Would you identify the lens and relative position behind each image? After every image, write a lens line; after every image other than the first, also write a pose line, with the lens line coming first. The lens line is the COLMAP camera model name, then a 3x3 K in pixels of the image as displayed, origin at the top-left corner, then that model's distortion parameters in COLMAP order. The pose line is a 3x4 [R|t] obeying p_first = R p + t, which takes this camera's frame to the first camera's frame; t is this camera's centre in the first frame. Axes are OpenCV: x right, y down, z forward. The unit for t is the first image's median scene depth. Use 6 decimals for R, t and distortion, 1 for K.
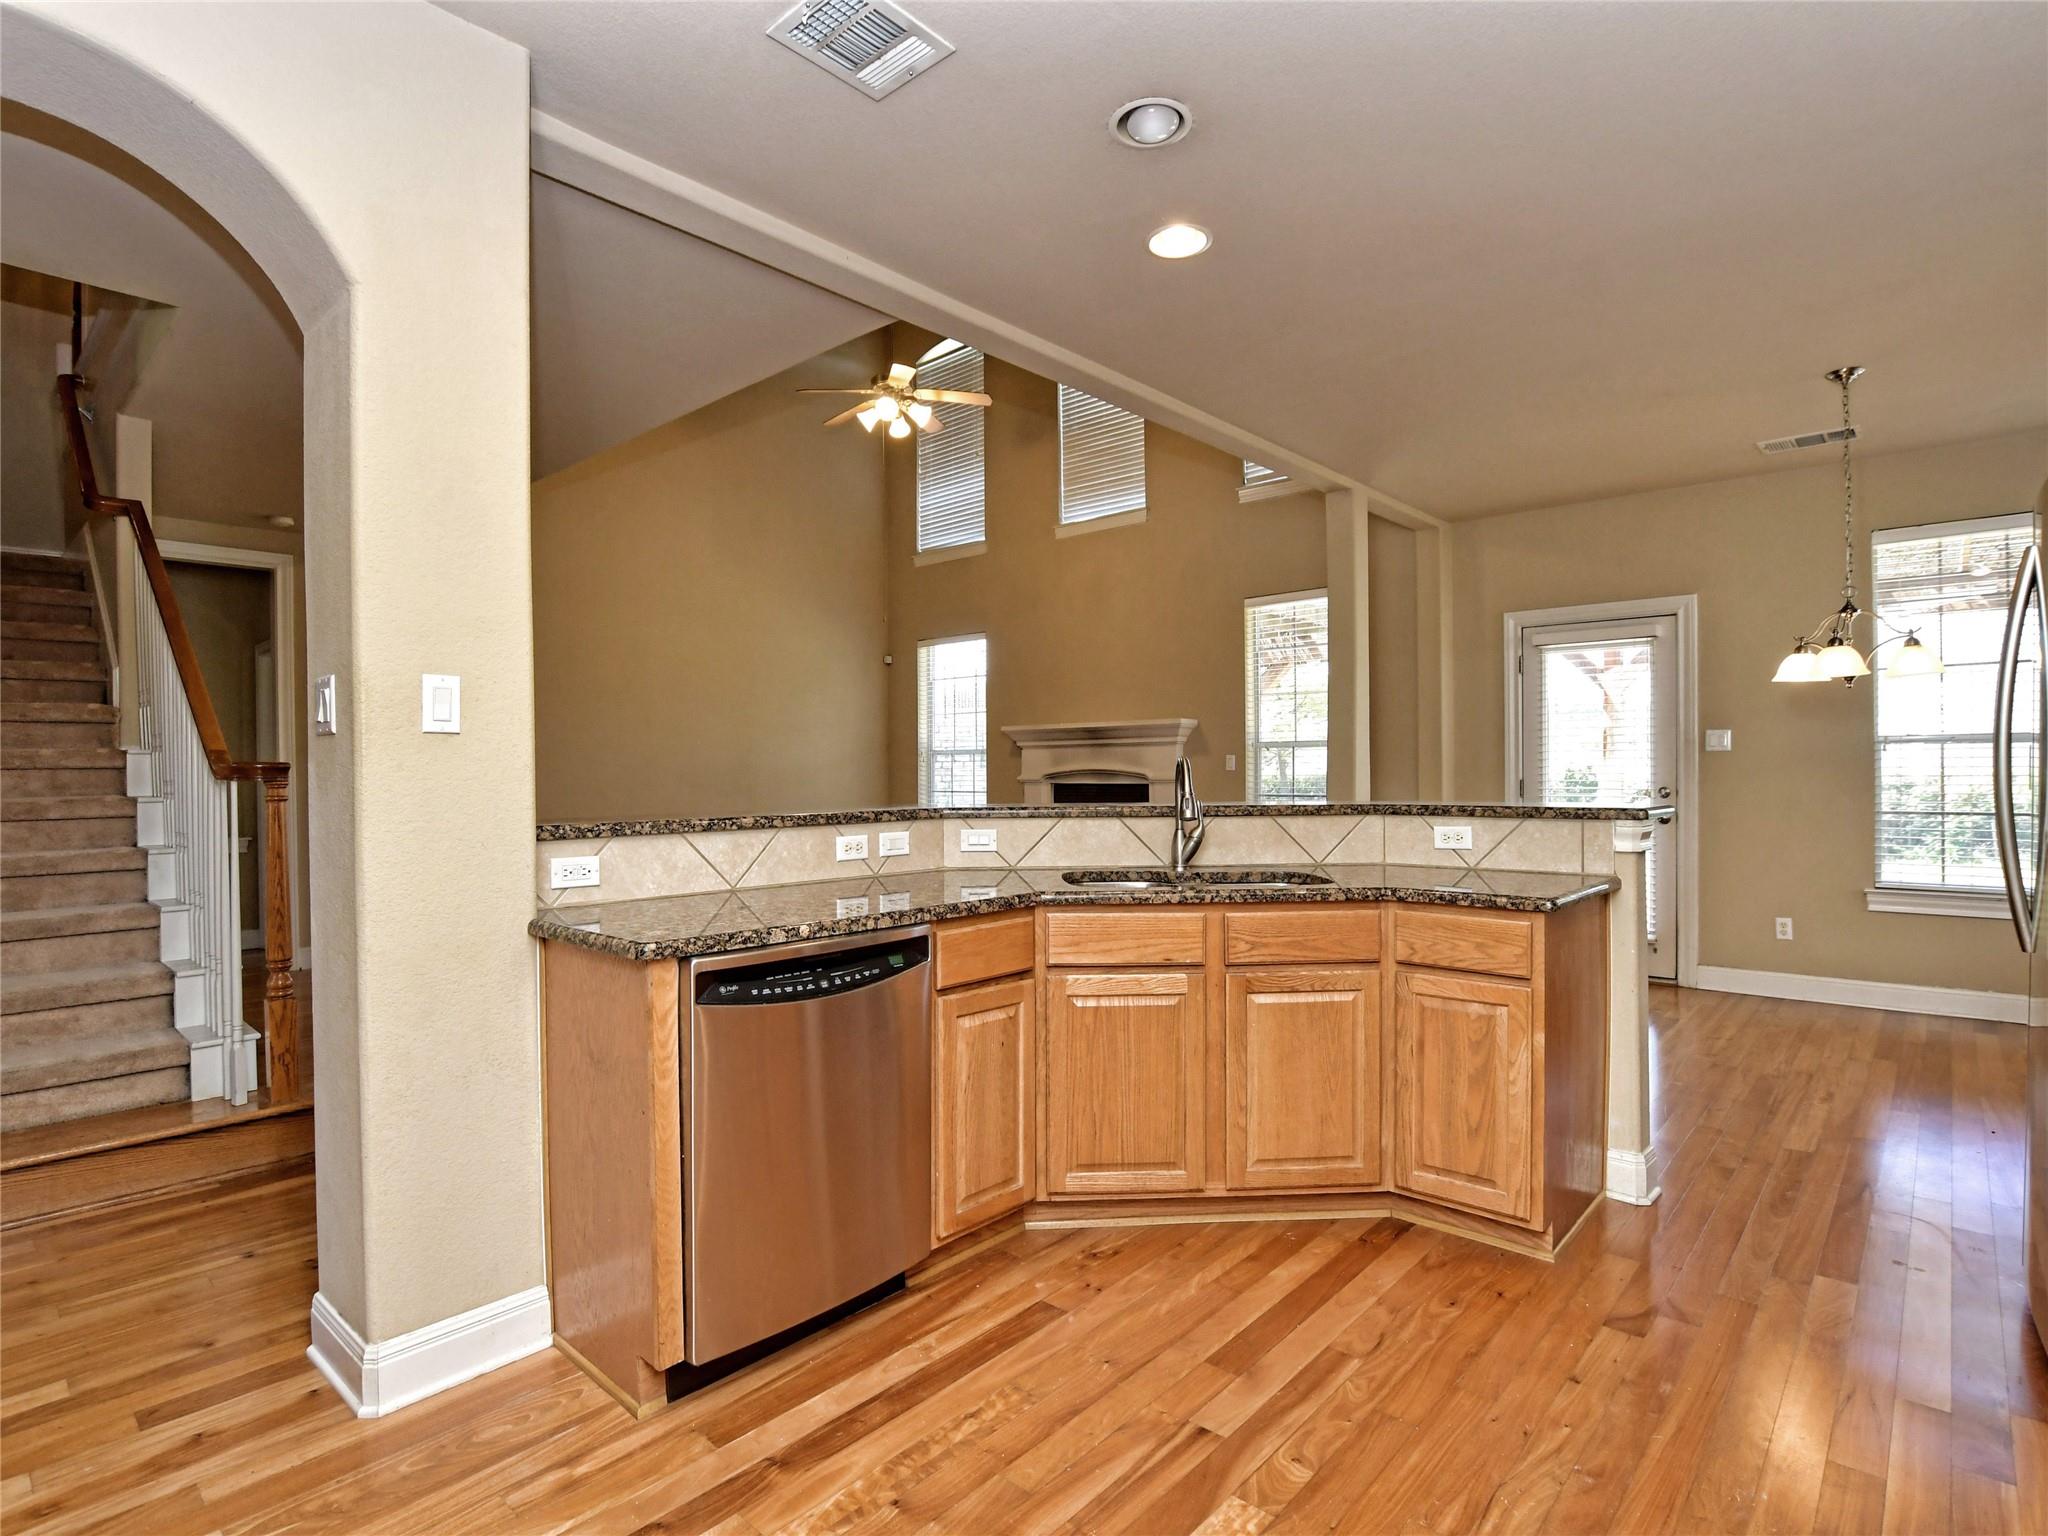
lens RADIAL K [[1042.1, 0, 1027.6], [0, 1042.1, 769.5], [0, 0, 1]] dist [-0.031012, 0.002444]
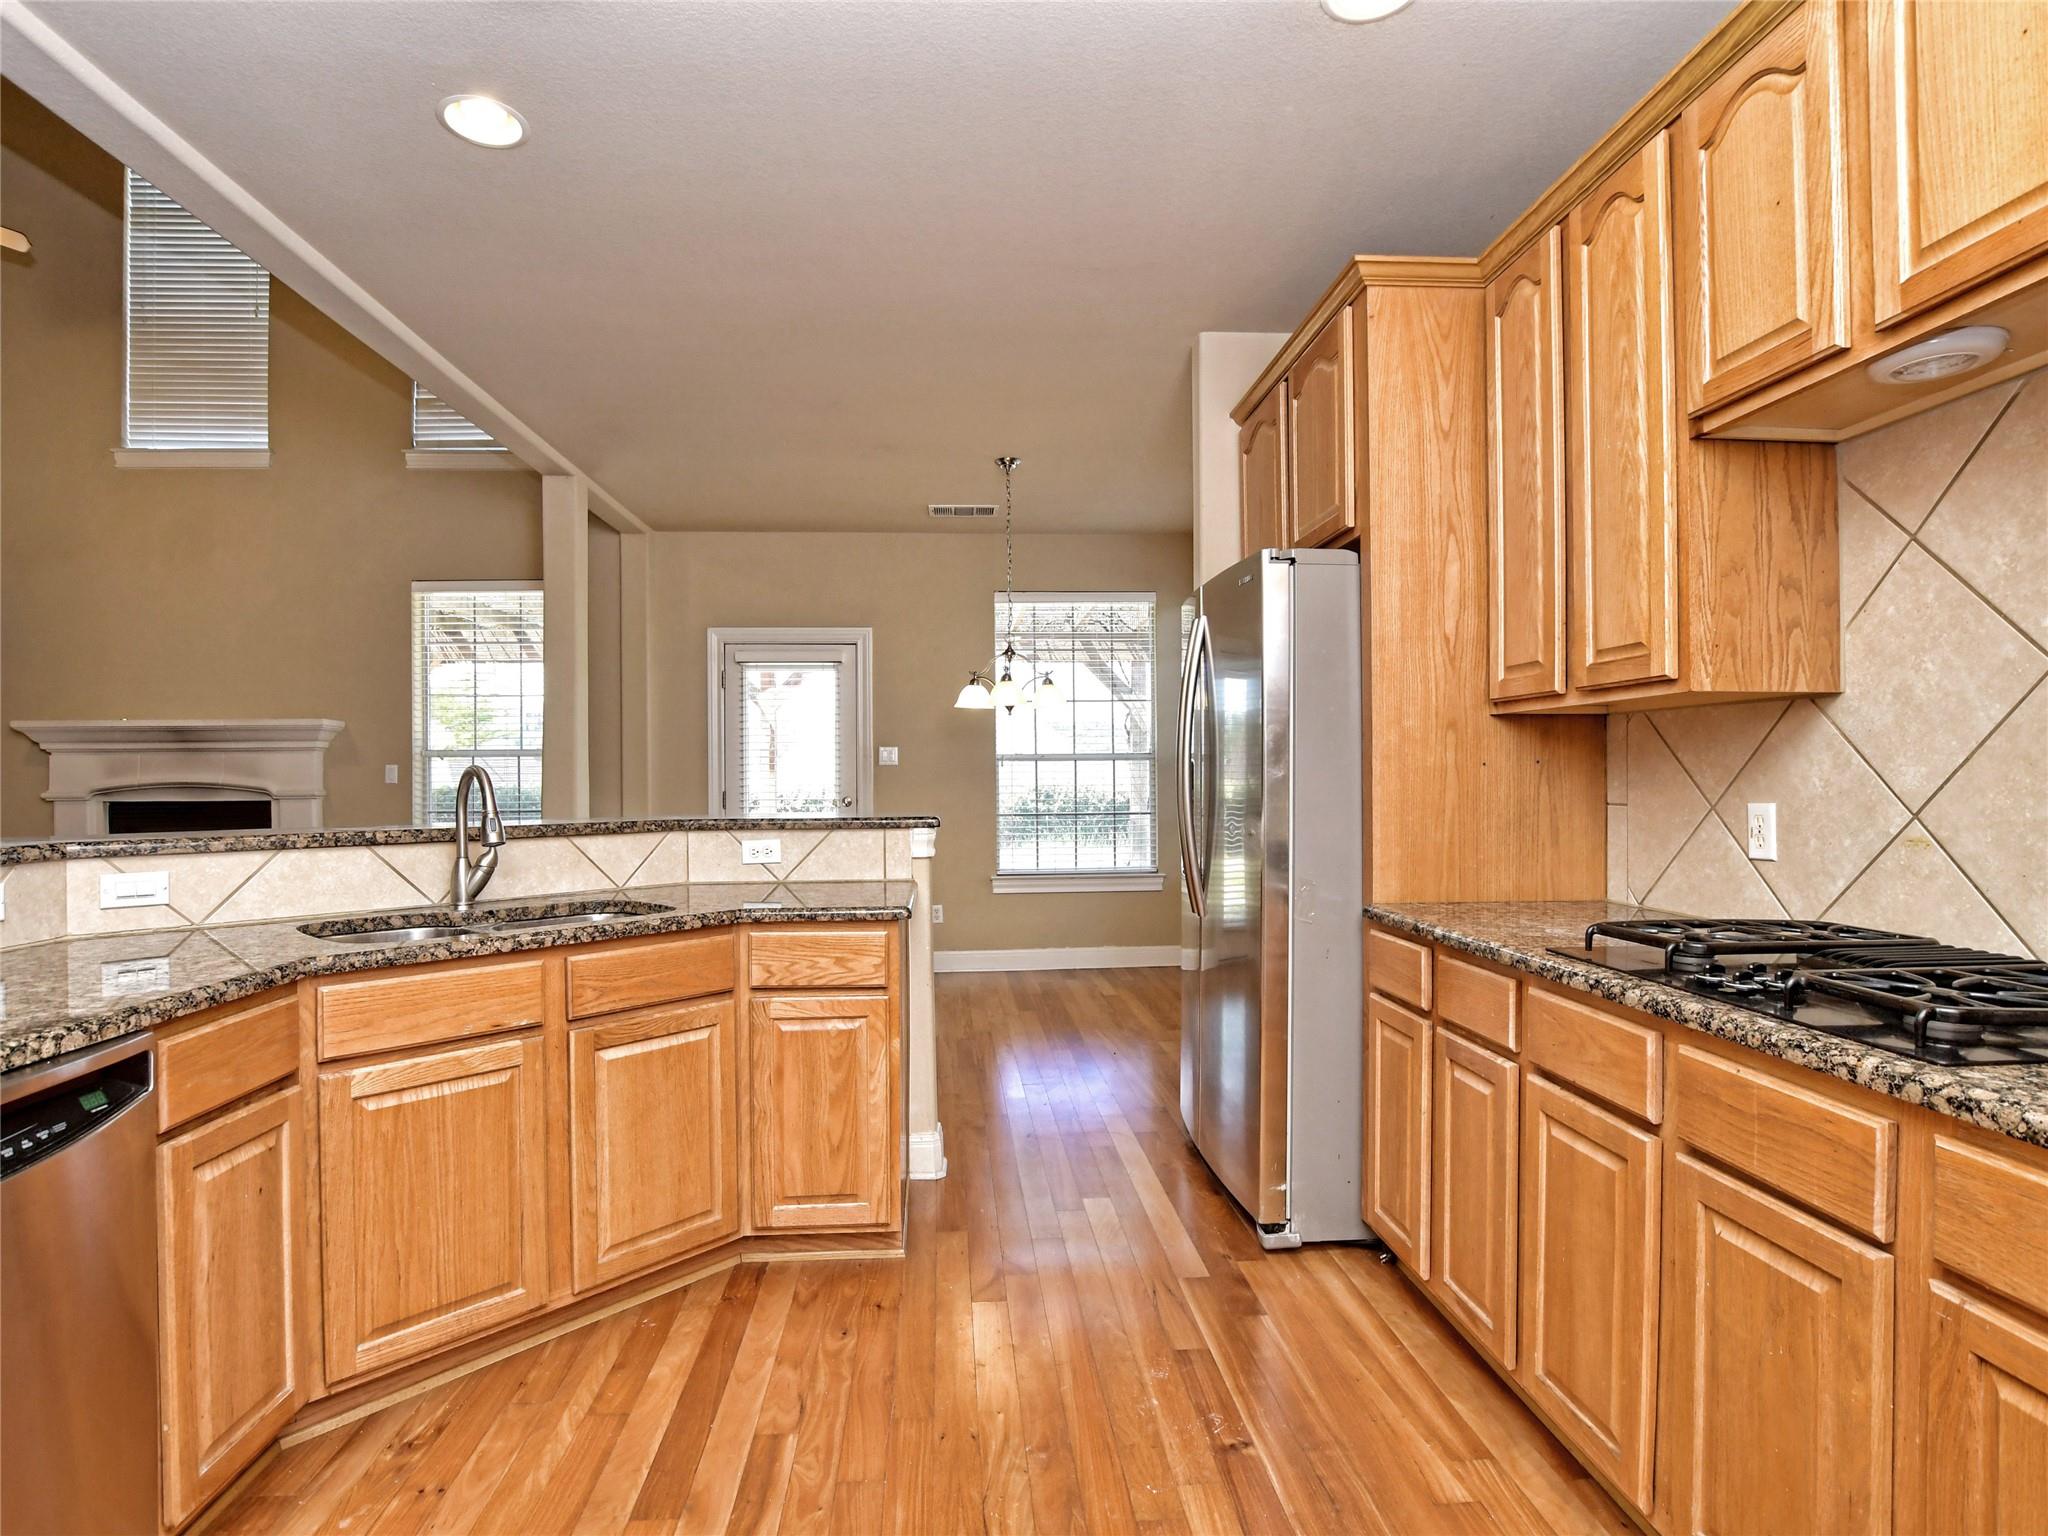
lens RADIAL K [[1042.1, 0, 1024.8], [0, 1042.1, 772.8], [0, 0, 1]] dist [-0.031012, 0.002444]
pose [[0.694017, 0.004126, 0.719946, -0.130251], [0.002231, 0.999966, -0.007881, -0.000029], [-0.719955, 0.007076, 0.693985, 0.154211]]
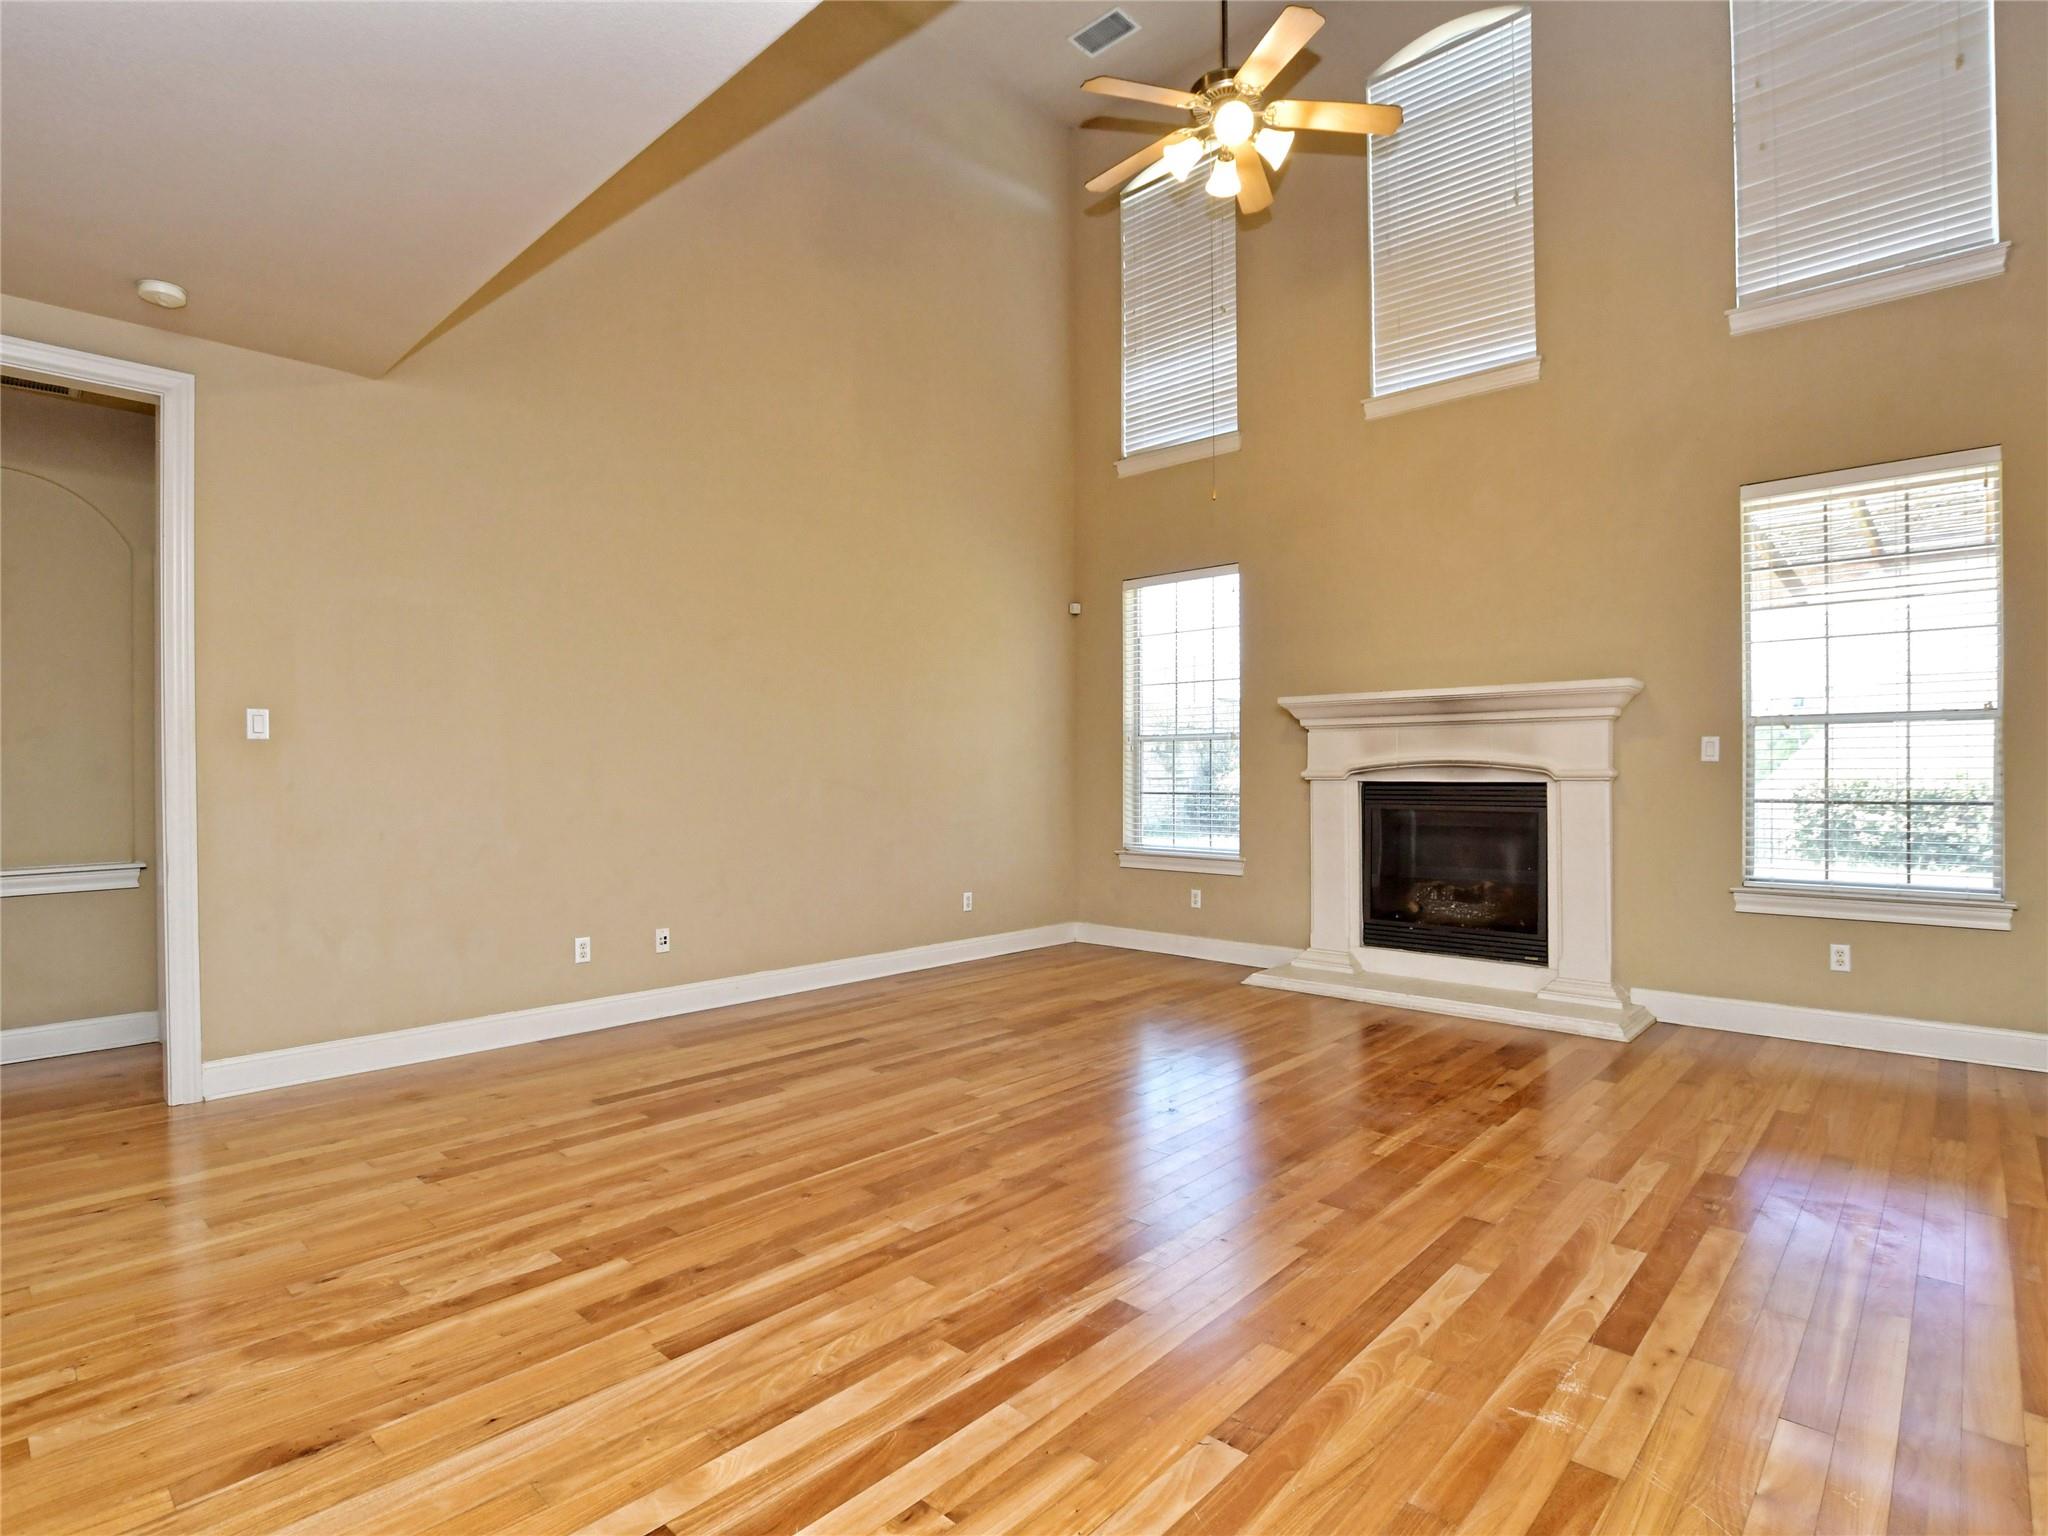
lens RADIAL K [[1042.1, 0, 1007.5], [0, 1042.1, 779.8], [0, 0, 1]] dist [-0.031012, 0.002444]
pose [[0.999776, 0.010026, -0.018650, -0.586462], [-0.010097, 0.999942, -0.003712, 0.051558], [0.018612, 0.003899, 0.999819, 1.010579]]
